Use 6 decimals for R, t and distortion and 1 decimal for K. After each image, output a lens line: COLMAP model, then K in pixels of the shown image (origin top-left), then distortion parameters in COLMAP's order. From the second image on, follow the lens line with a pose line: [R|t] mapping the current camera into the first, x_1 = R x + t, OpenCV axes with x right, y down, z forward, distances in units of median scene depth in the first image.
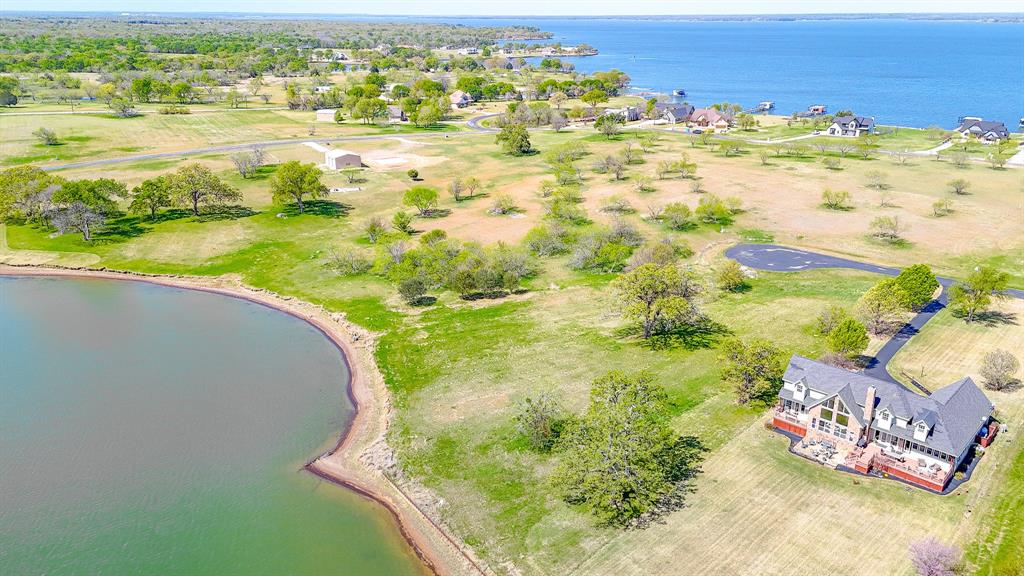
lens RADIAL K [[757.1, 0, 512.0], [0, 757.1, 288.0], [0, 0, 1]] dist [0.099287, -0.110375]
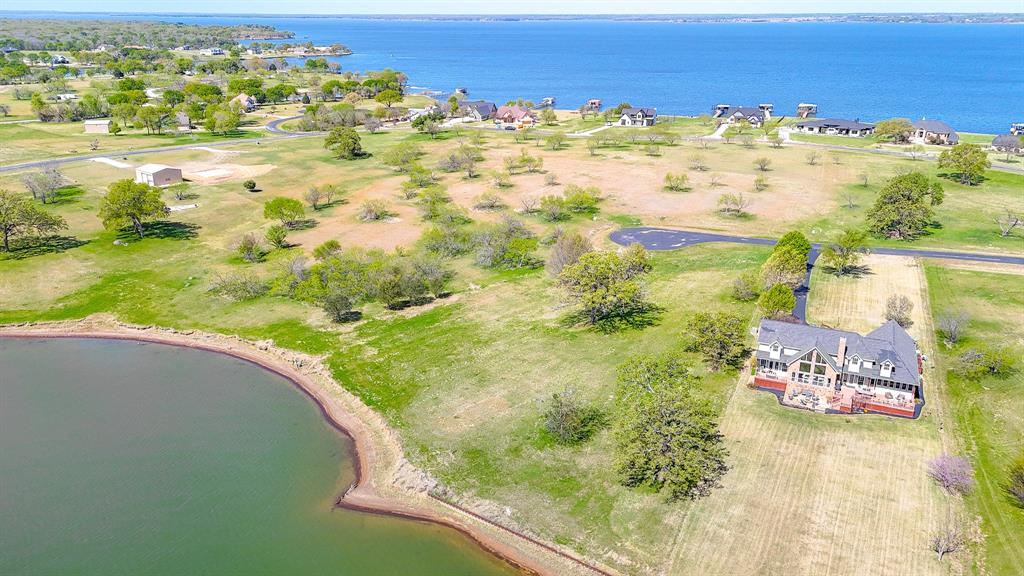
lens RADIAL K [[757.1, 0, 512.0], [0, 757.1, 288.0], [0, 0, 1]] dist [0.099287, -0.110375]
pose [[0.945098, -0.111259, 0.307263, -0.188422], [0.110954, 0.993653, 0.018520, -0.011725], [-0.307373, 0.016589, 0.951444, 0.029666]]
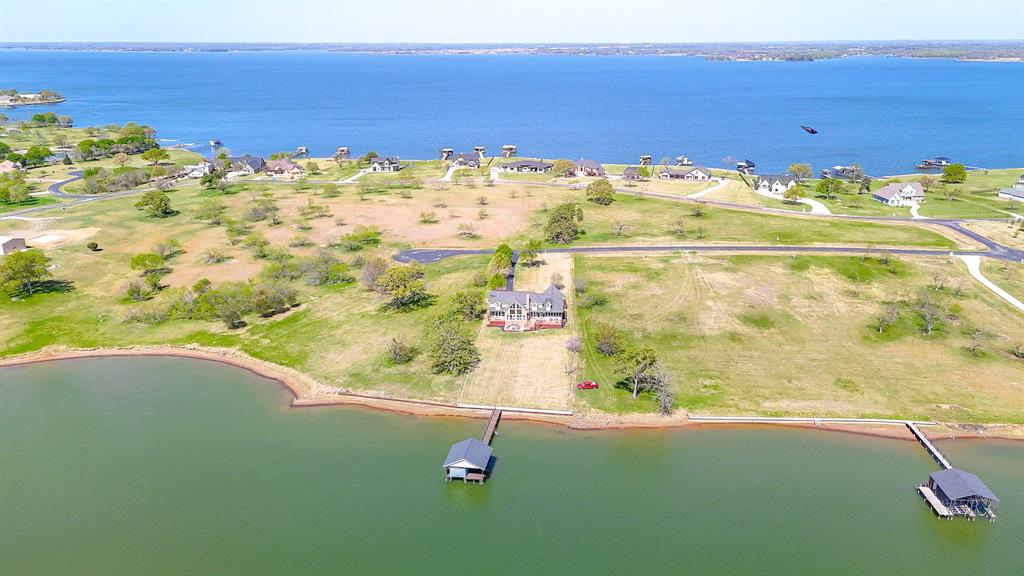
lens RADIAL K [[757.1, 0, 512.0], [0, 757.1, 288.0], [0, 0, 1]] dist [0.099287, -0.110375]
pose [[0.773027, -0.200724, 0.601781, -0.517615], [0.218507, 0.974822, 0.044465, -0.001790], [-0.595554, 0.097121, 0.797423, -0.442060]]
